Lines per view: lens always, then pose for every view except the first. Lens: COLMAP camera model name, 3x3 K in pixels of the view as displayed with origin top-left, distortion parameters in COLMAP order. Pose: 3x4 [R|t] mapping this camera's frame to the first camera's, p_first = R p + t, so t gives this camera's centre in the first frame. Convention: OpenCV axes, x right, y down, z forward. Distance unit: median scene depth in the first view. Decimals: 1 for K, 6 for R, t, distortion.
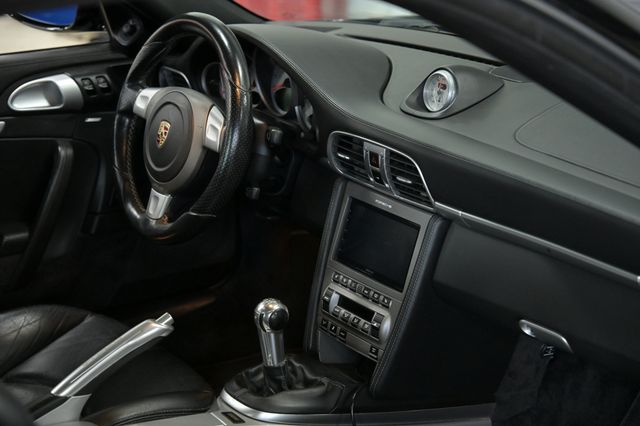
lens RADIAL K [[1370.8, 0, 320.0], [0, 1370.8, 213.0], [0, 0, 1]] dist [-0.049799, 0.415217]
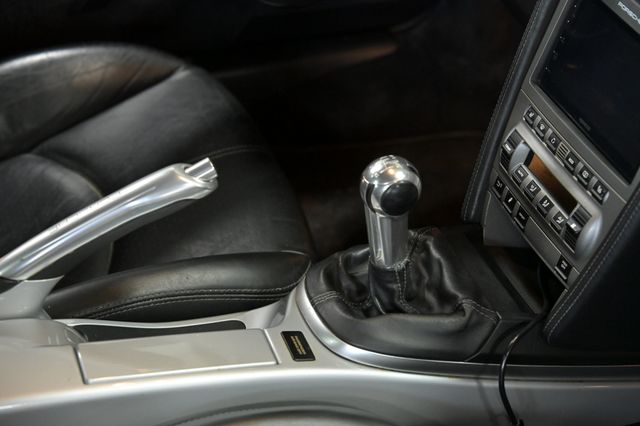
lens RADIAL K [[1370.8, 0, 320.0], [0, 1370.8, 213.0], [0, 0, 1]] dist [-0.049799, 0.415217]
pose [[0.963697, 0.186187, -0.191368, 0.046220], [-0.124402, 0.947305, 0.295192, -0.077651], [0.236244, -0.260669, 0.936077, 0.439139]]
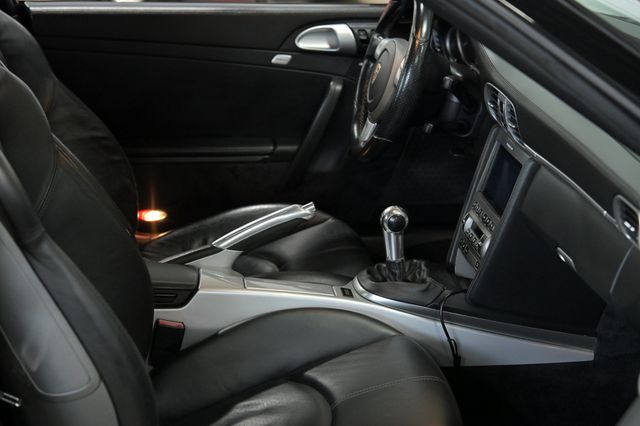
lens RADIAL K [[1370.8, 0, 320.0], [0, 1370.8, 213.0], [0, 0, 1]] dist [-0.049799, 0.415217]
pose [[0.887706, 0.156394, -0.433034, 0.427076], [-0.161168, 0.986586, 0.025925, 0.046227], [0.431280, 0.046777, 0.901005, -0.142046]]
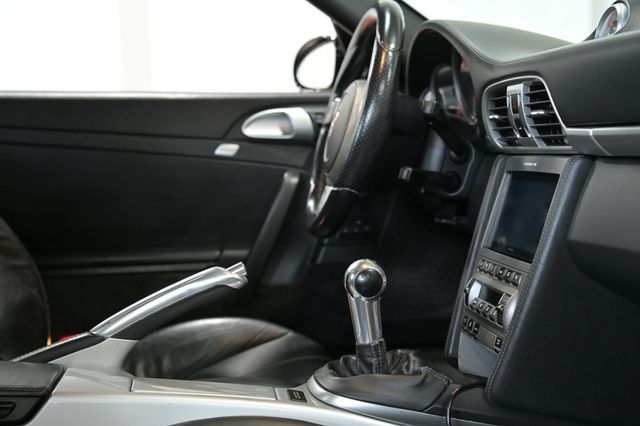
lens RADIAL K [[892.2, 0, 320.0], [0, 892.2, 213.0], [0, 0, 1]] dist [0.013191, -0.002185]
pose [[0.891595, 0.015789, -0.452558, 0.174655], [-0.121215, 0.971243, -0.204922, 0.143764], [0.436308, 0.237564, 0.867870, 0.501557]]
